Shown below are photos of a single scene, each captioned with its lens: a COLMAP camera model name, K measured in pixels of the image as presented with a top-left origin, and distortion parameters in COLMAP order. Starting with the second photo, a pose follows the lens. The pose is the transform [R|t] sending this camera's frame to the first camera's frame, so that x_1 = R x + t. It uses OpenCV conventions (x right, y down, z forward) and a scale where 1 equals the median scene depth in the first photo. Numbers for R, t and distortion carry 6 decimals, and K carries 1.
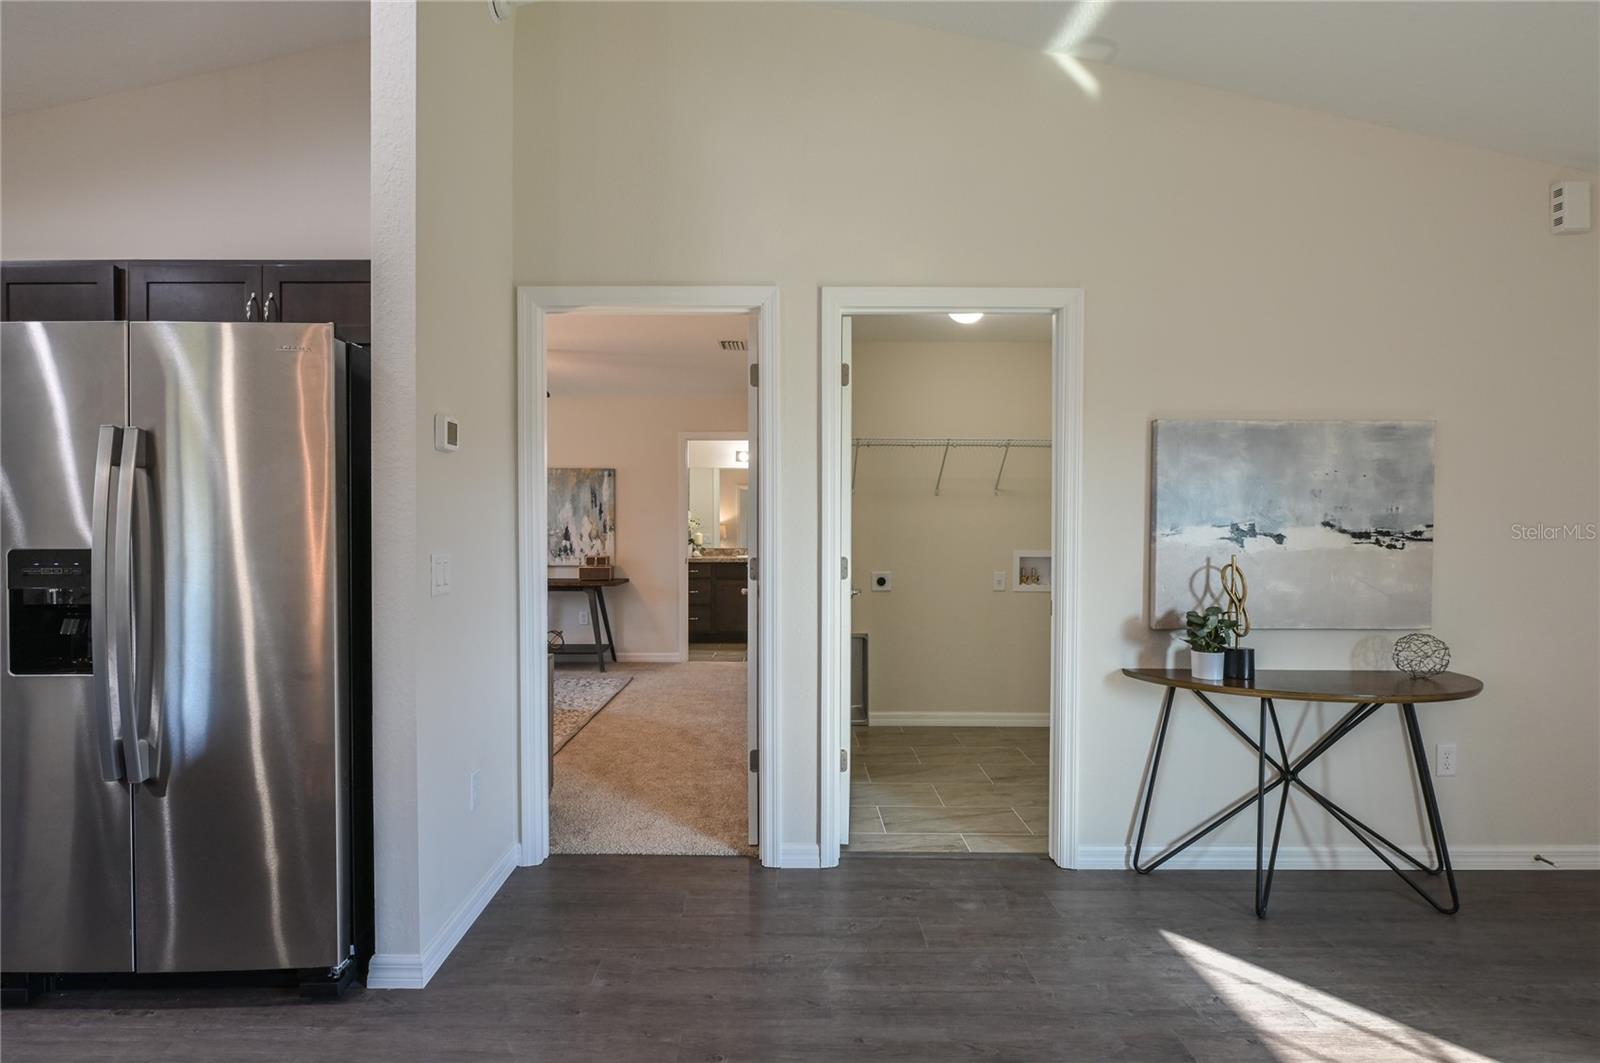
lens RADIAL K [[738.1, 0, 797.2], [0, 738.1, 535.9], [0, 0, 1]] dist [0.001172, -0.002916]
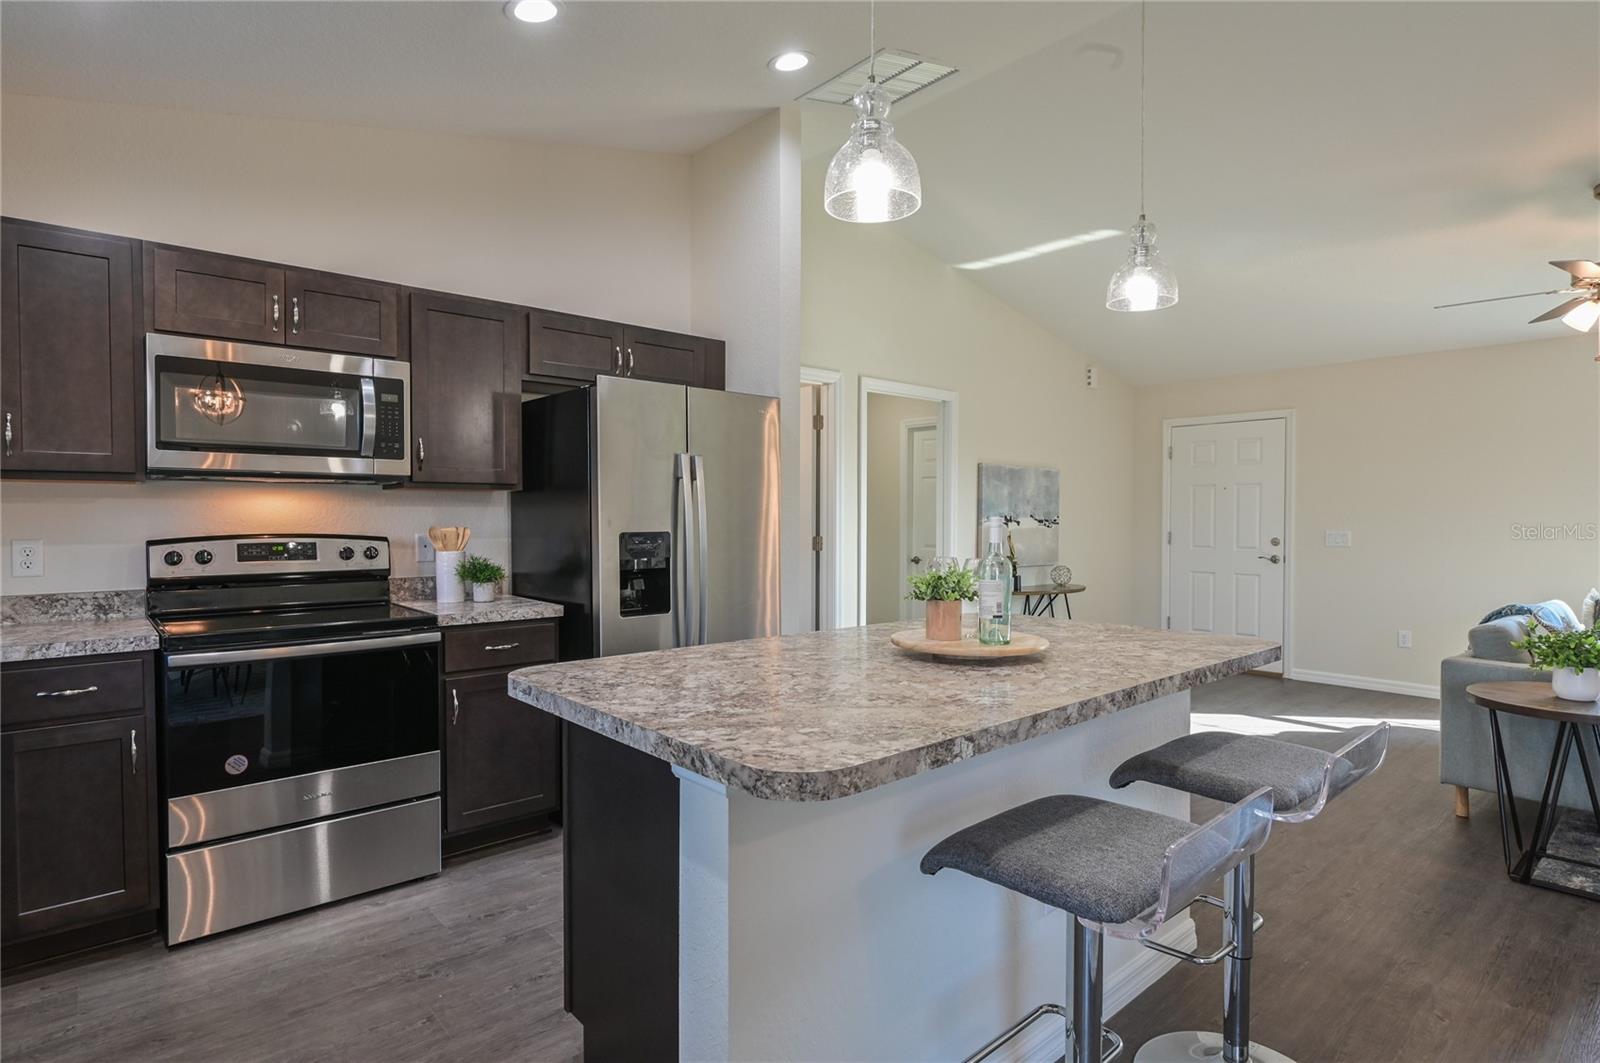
lens RADIAL K [[824.0, 0, 809.2], [0, 824.0, 533.7], [0, 0, 1]] dist [-0.000162, -0.003002]
pose [[0.748791, -0.013934, 0.662660, -1.306057], [0.002709, 0.999835, 0.017962, -0.009670], [-0.662801, -0.011654, 0.748705, -0.339862]]
